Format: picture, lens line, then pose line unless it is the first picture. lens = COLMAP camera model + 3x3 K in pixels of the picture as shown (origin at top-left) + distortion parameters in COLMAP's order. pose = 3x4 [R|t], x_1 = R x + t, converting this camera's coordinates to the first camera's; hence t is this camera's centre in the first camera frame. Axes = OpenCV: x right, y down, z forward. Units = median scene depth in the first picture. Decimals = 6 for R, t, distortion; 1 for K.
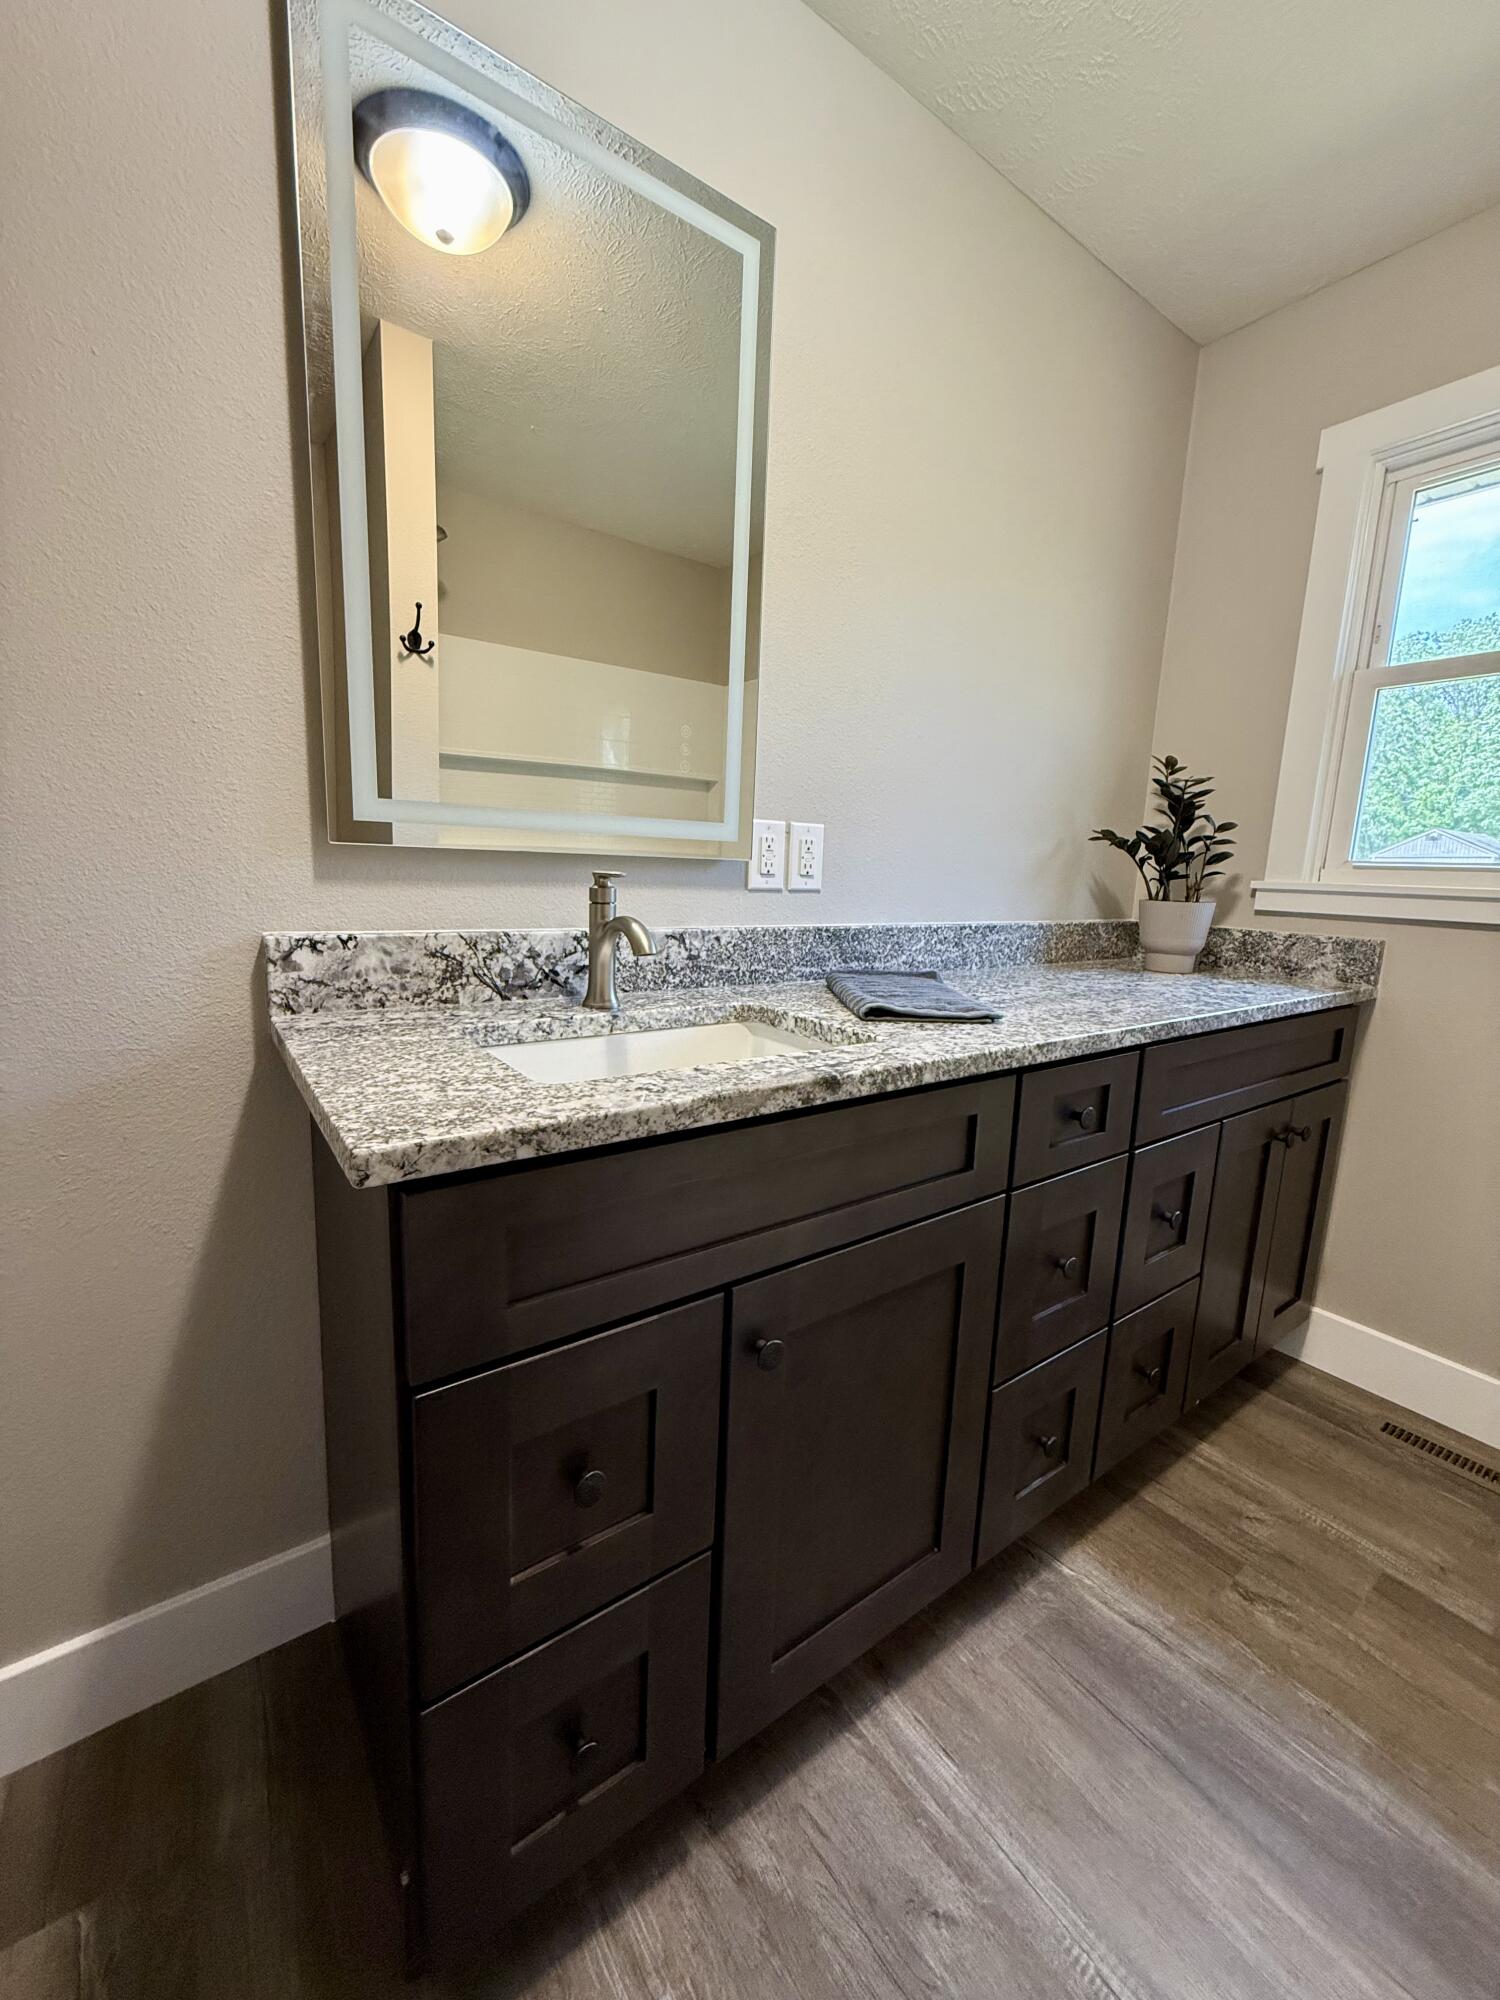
lens RADIAL K [[794.9, 0, 749.4], [0, 794.9, 994.0], [0, 0, 1]] dist [0.000238, -0.000251]
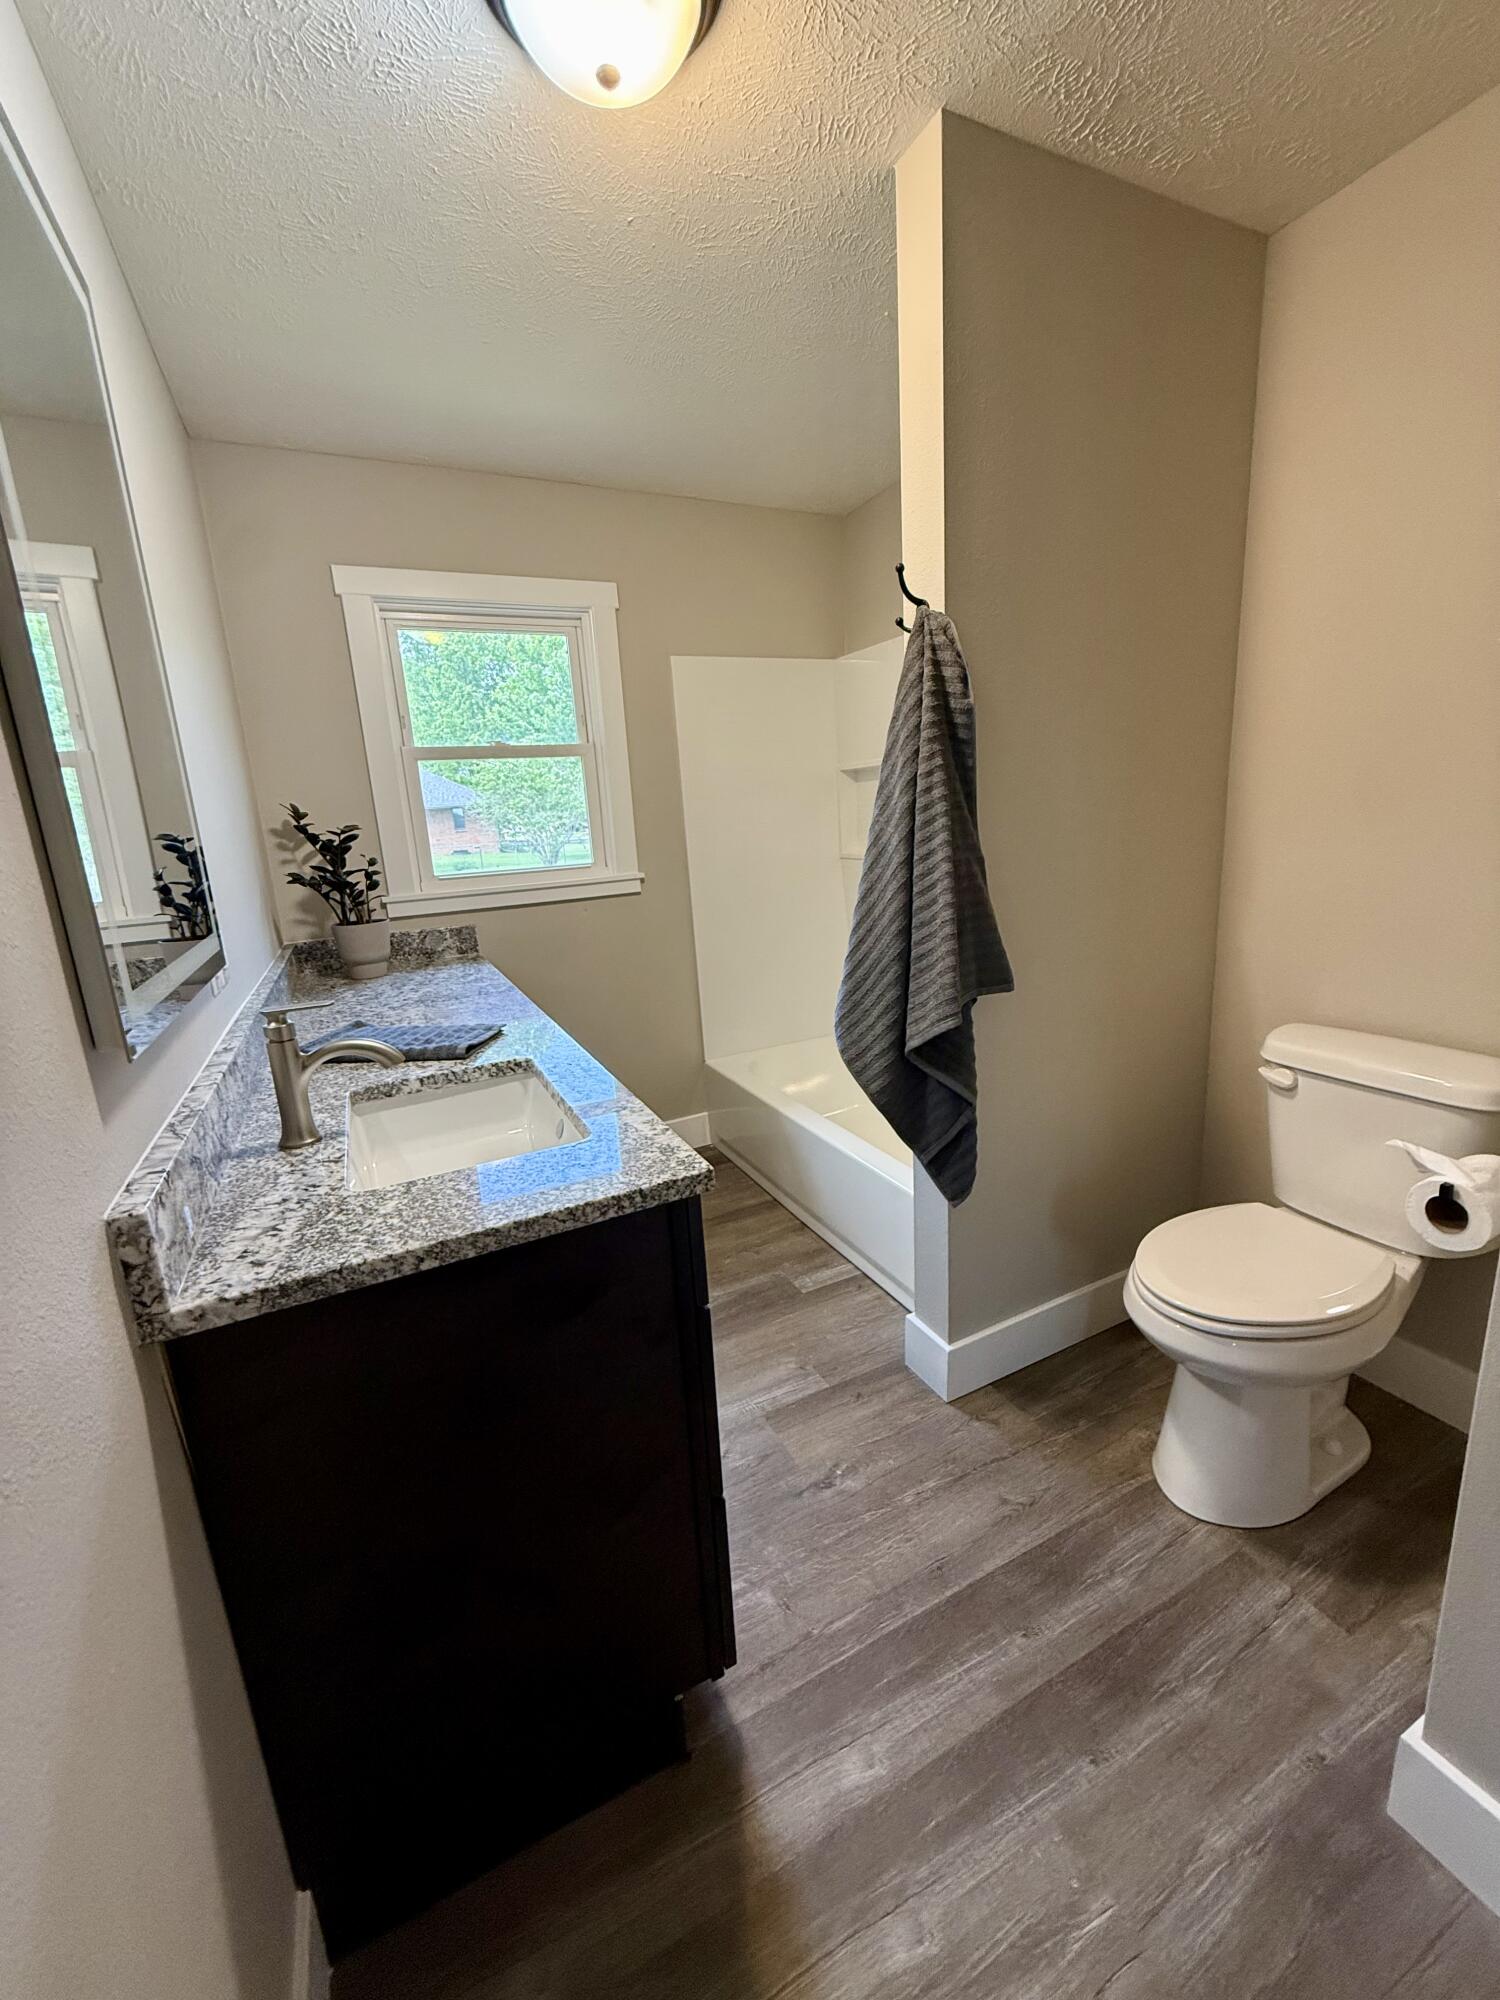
lens RADIAL K [[794.9, 0, 746.5], [0, 794.9, 998.3], [0, 0, 1]] dist [0.000238, -0.000251]
pose [[0.163987, -0.269543, 0.948923, -0.620700], [0.221687, 0.947410, 0.230803, -0.162501], [-0.961230, 0.172515, 0.215118, 0.154409]]
